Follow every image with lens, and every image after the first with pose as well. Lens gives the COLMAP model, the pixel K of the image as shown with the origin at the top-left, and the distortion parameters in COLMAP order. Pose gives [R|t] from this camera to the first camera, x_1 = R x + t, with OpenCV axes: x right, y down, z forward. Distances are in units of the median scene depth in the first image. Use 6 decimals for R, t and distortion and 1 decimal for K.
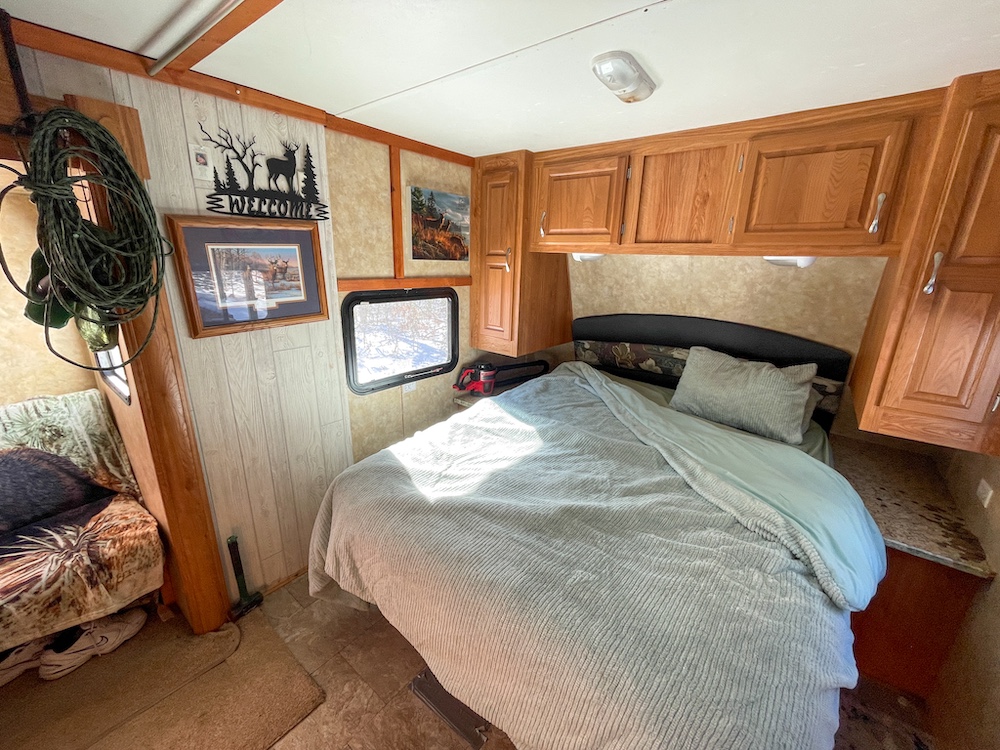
lens RADIAL K [[404.1, 0, 502.3], [0, 404.1, 374.2], [0, 0, 1]] dist [-0.005778, 0.001061]
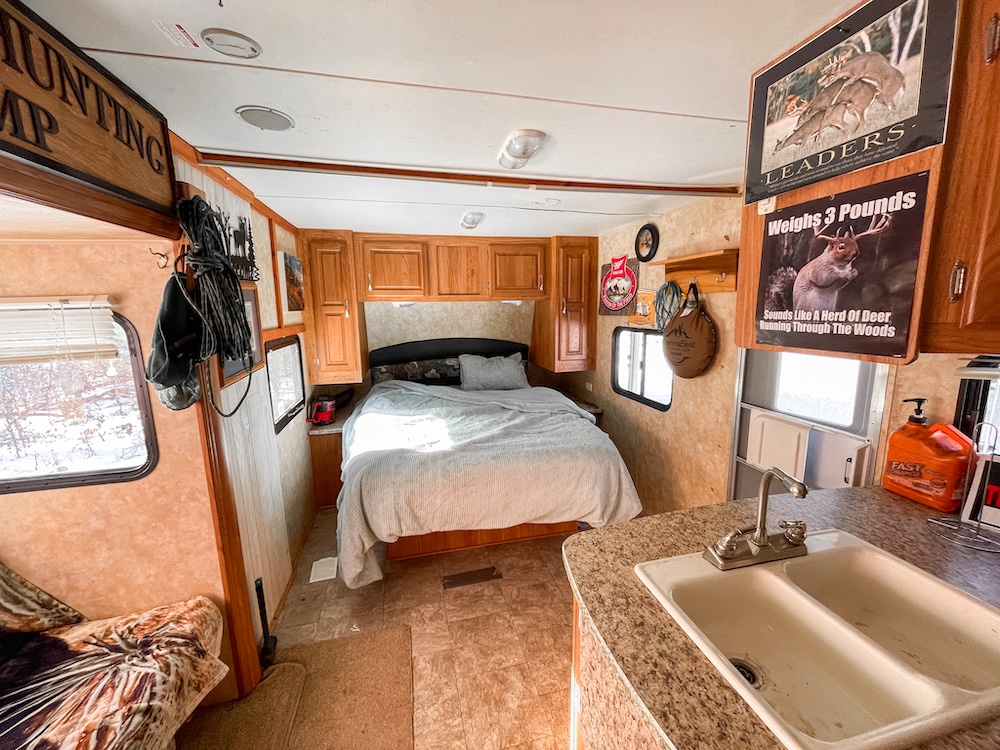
lens RADIAL K [[404.1, 0, 502.1], [0, 404.1, 374.0], [0, 0, 1]] dist [-0.005778, 0.001061]
pose [[0.610941, -0.166374, 0.773996, -0.870089], [0.244668, 0.969487, 0.015270, 0.027122], [-0.752920, 0.180043, 0.633006, -0.189959]]
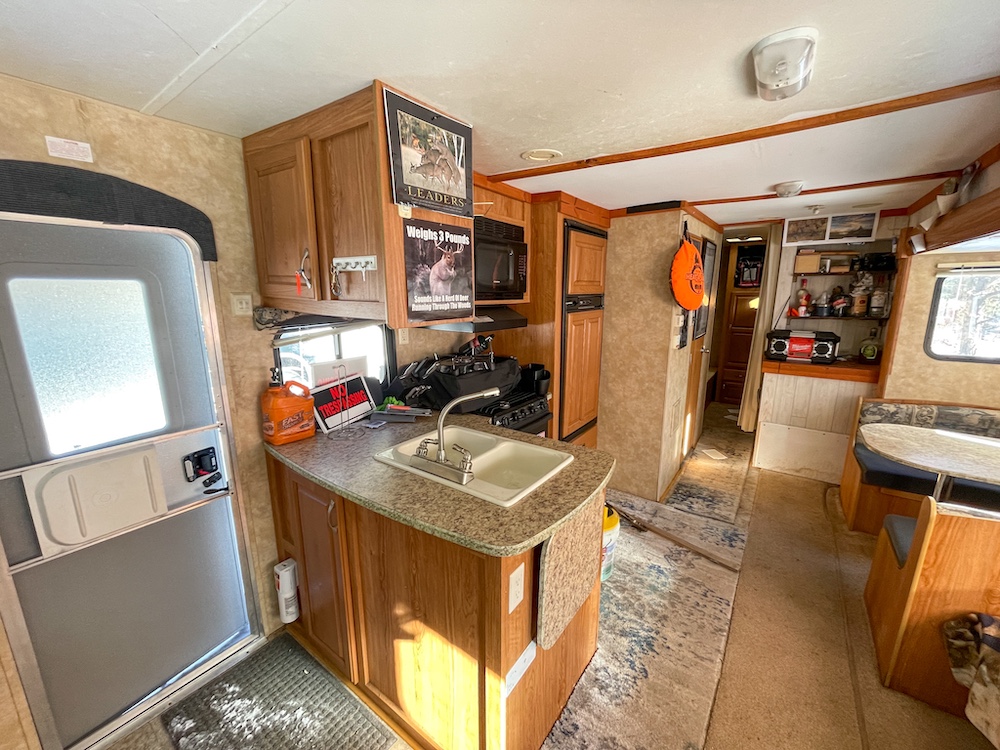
lens RADIAL K [[404.1, 0, 498.1], [0, 404.1, 375.9], [0, 0, 1]] dist [-0.005778, 0.001061]
pose [[-0.998866, -0.013773, -0.045570, -0.382220], [-0.033251, 0.886894, 0.460774, -0.147933], [0.034070, 0.461767, -0.886347, 0.493051]]
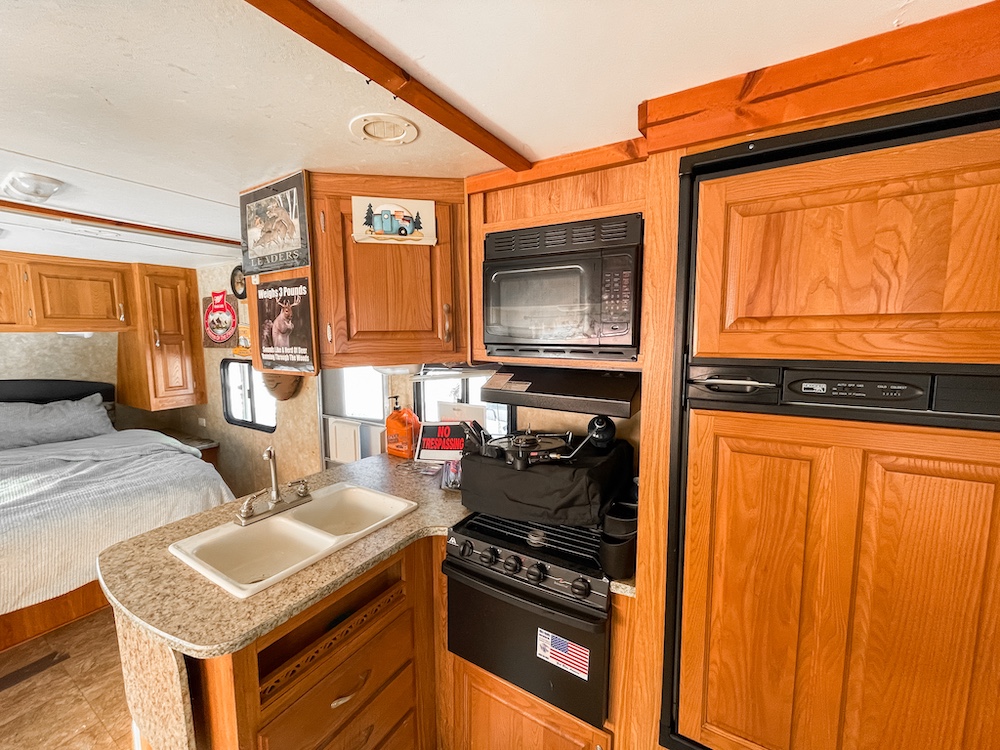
lens RADIAL K [[404.1, 0, 498.2], [0, 404.1, 374.0], [0, 0, 1]] dist [-0.005778, 0.001061]
pose [[-0.120974, -0.127823, 0.984392, -1.078230], [0.270289, 0.949963, 0.156569, 0.087142], [-0.955149, 0.285011, -0.080371, -0.478051]]
